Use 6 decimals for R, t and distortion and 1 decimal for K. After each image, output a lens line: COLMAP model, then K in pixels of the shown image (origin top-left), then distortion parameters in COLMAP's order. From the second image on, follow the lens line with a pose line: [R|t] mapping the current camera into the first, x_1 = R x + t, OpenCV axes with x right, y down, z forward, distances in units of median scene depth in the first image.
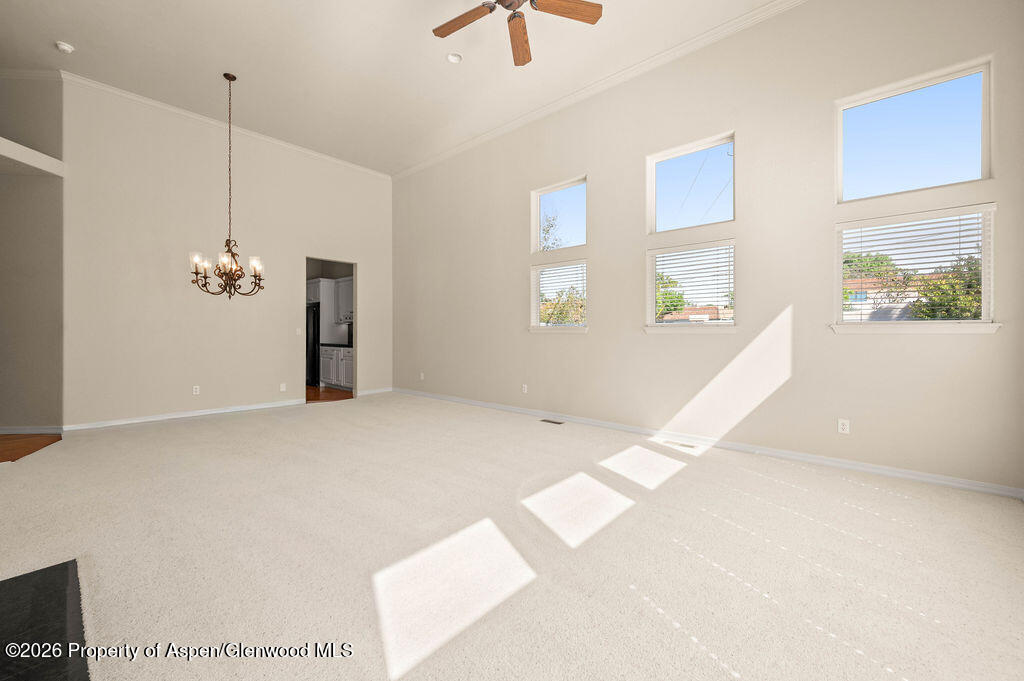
lens RADIAL K [[408.1, 0, 511.3], [0, 408.1, 329.8], [0, 0, 1]] dist [0.006999, -0.001058]
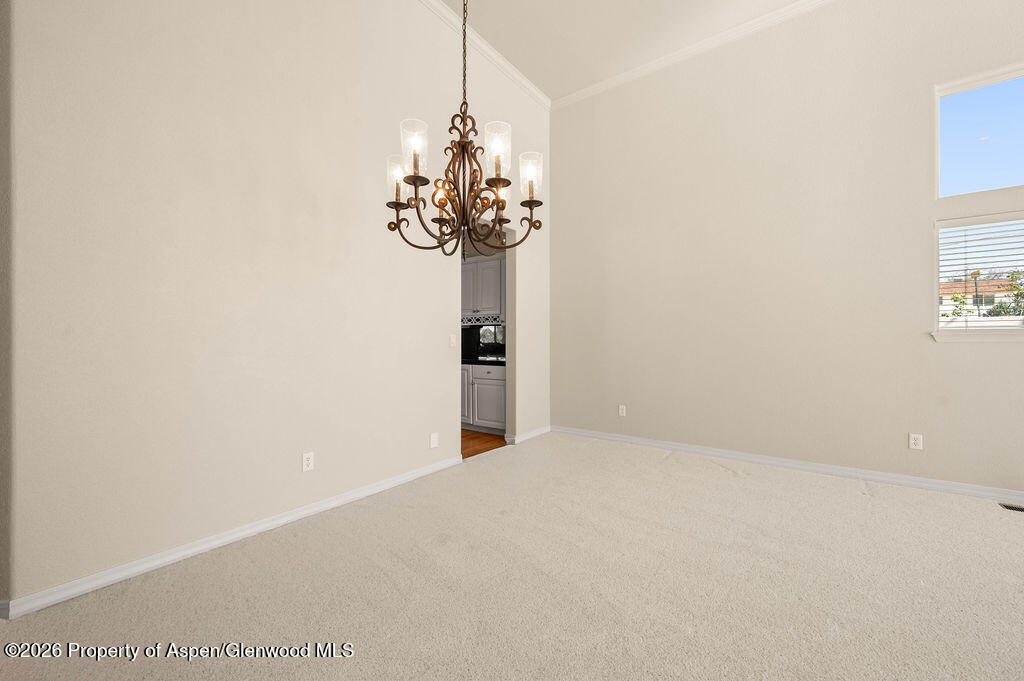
lens RADIAL K [[408.1, 0, 520.1], [0, 408.1, 341.4], [0, 0, 1]] dist [0.006999, -0.001058]
pose [[0.996979, -0.005381, 0.077482, -0.404507], [0.005230, 0.999984, 0.002151, 0.000415], [-0.077493, -0.001740, 0.996991, 0.342419]]
